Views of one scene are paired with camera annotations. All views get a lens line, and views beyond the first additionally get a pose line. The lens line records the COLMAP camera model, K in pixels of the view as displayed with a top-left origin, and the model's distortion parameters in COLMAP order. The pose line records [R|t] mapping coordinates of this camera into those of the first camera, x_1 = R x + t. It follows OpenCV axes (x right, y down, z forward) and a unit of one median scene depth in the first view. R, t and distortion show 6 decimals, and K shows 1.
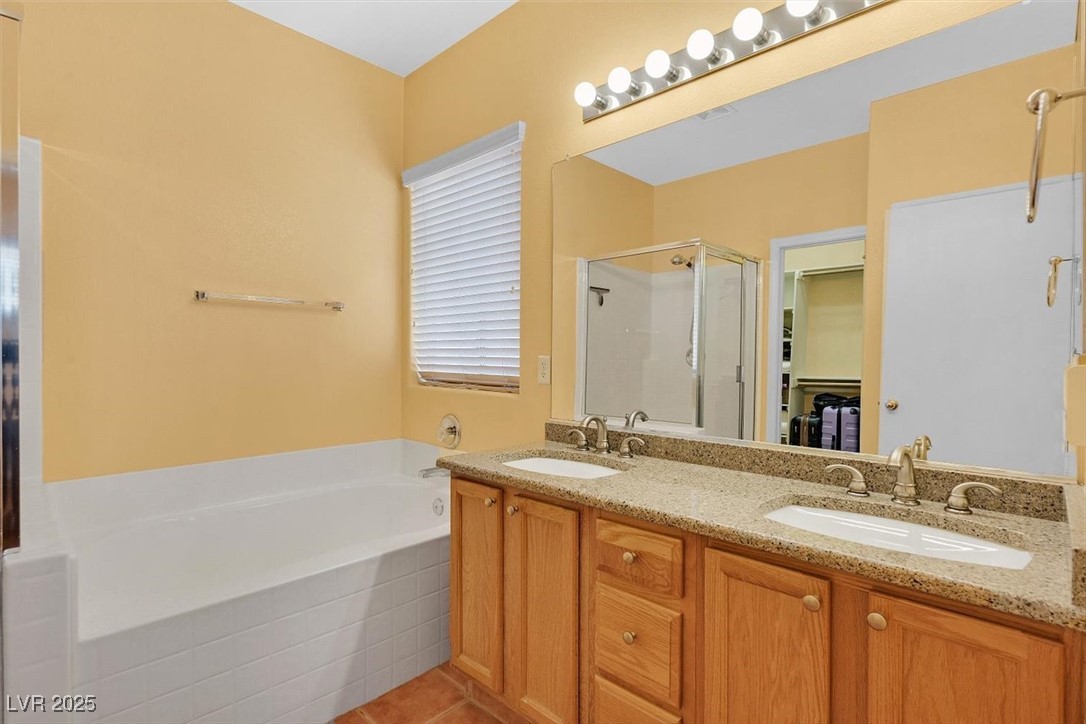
lens RADIAL K [[548.6, 0, 541.6], [0, 548.6, 357.9], [0, 0, 1]] dist [-0.000725, -0.000925]
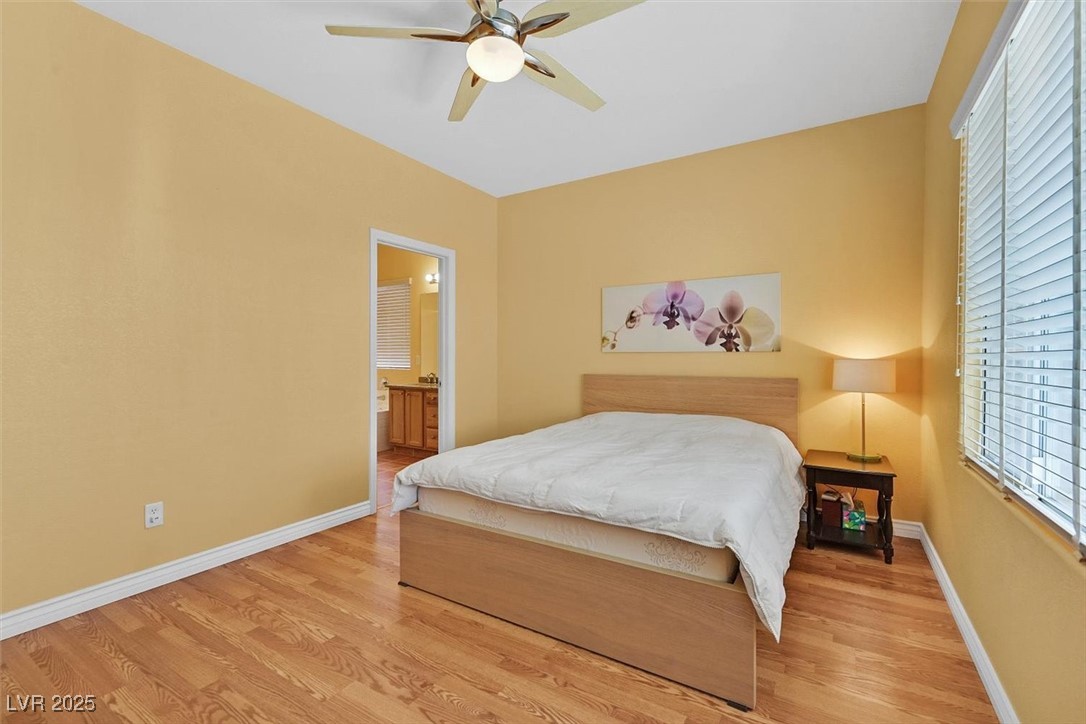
lens RADIAL K [[484.3, 0, 544.5], [0, 484.3, 359.9], [0, 0, 1]] dist [0.002336, 0.000367]
pose [[0.979242, -0.006001, 0.202607, 0.188828], [0.007491, 0.999950, -0.006592, 0.053022], [-0.202558, 0.007973, 0.979238, -2.335227]]
